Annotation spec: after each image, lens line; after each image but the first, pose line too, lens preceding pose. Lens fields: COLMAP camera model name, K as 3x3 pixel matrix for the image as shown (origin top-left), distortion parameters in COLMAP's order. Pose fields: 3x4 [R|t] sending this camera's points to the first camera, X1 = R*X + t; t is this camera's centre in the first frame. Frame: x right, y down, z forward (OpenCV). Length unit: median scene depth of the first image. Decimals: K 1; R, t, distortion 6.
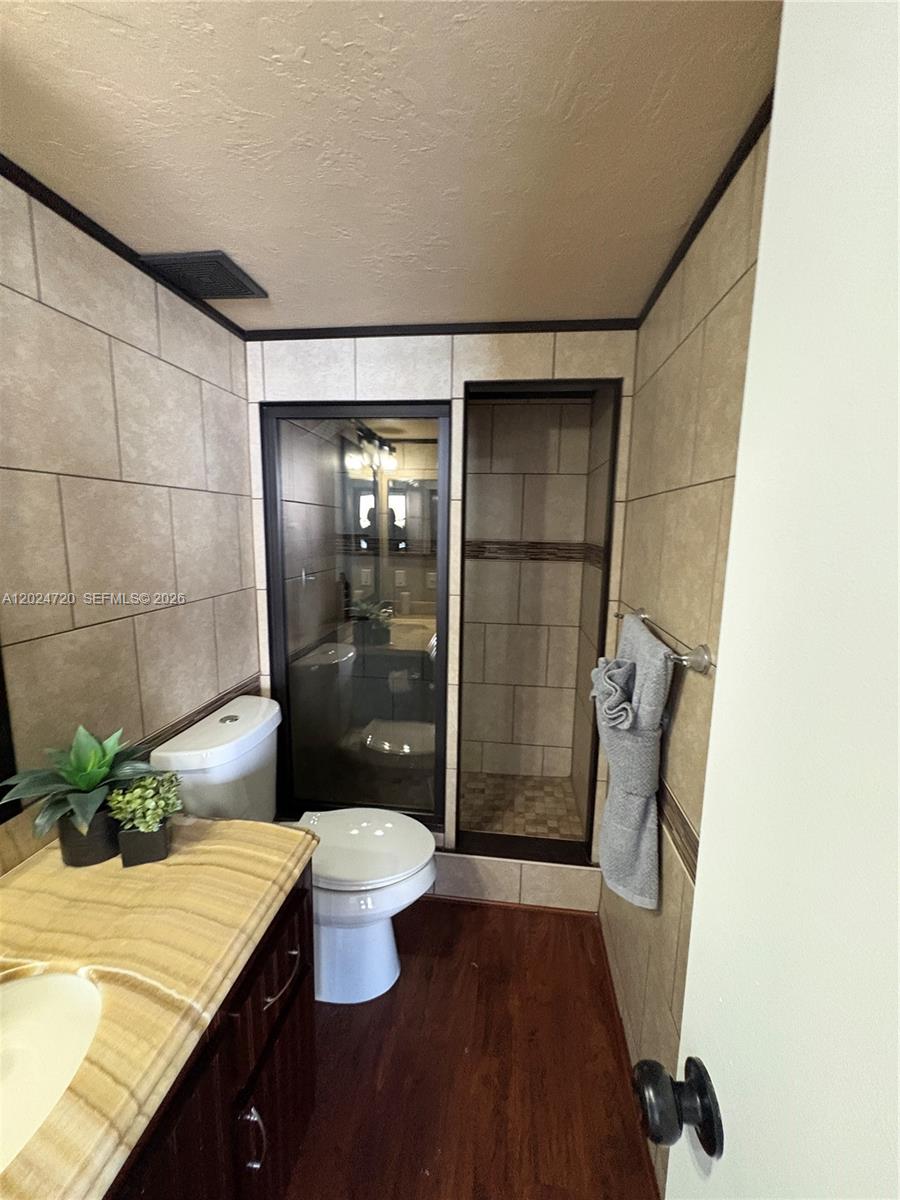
lens RADIAL K [[482.5, 0, 449.9], [0, 482.5, 599.4], [0, 0, 1]] dist [0.000555, 0.000775]
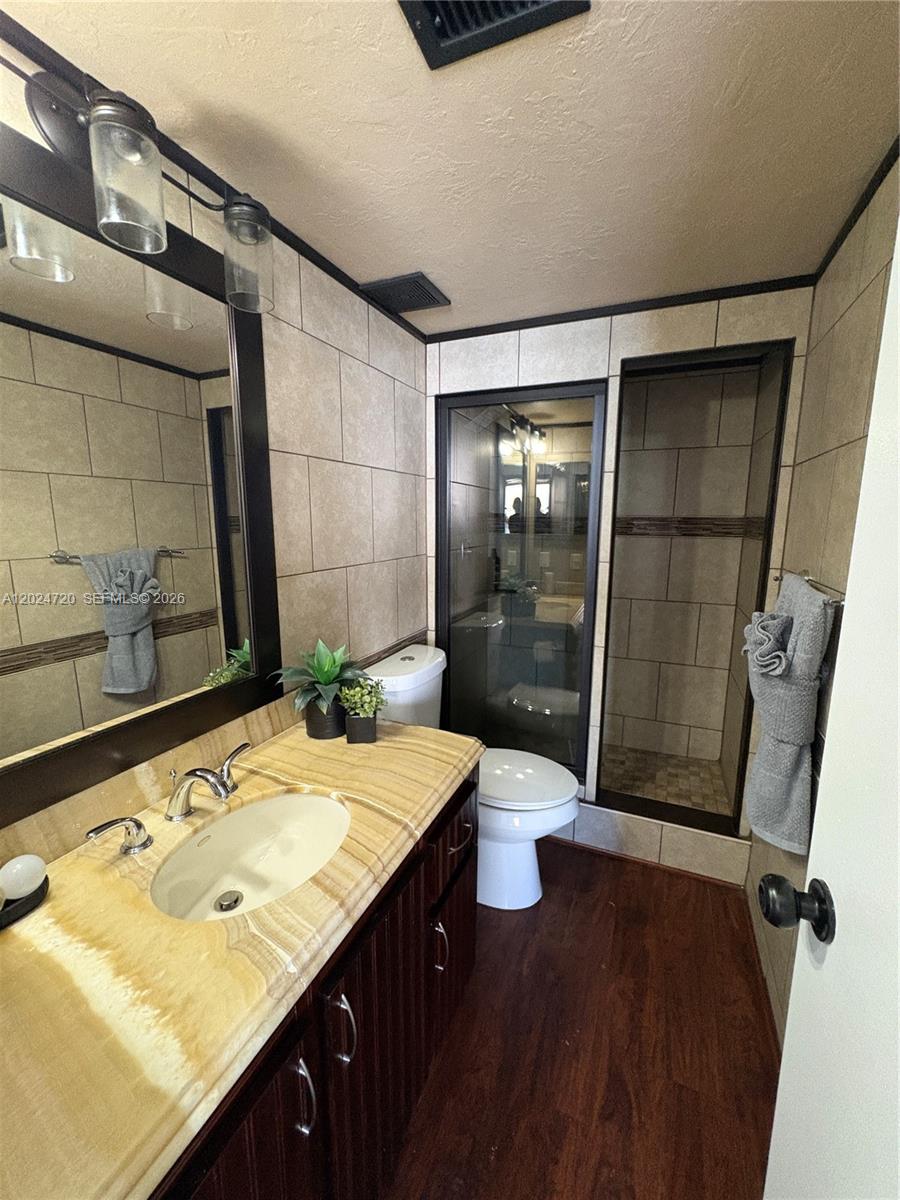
lens RADIAL K [[482.5, 0, 448.5], [0, 482.5, 599.7], [0, 0, 1]] dist [0.000555, 0.000775]
pose [[0.960117, 0.033453, -0.277590, -0.022915], [-0.029665, 0.999401, 0.017837, 0.068012], [0.278020, -0.008891, 0.960534, -0.126944]]
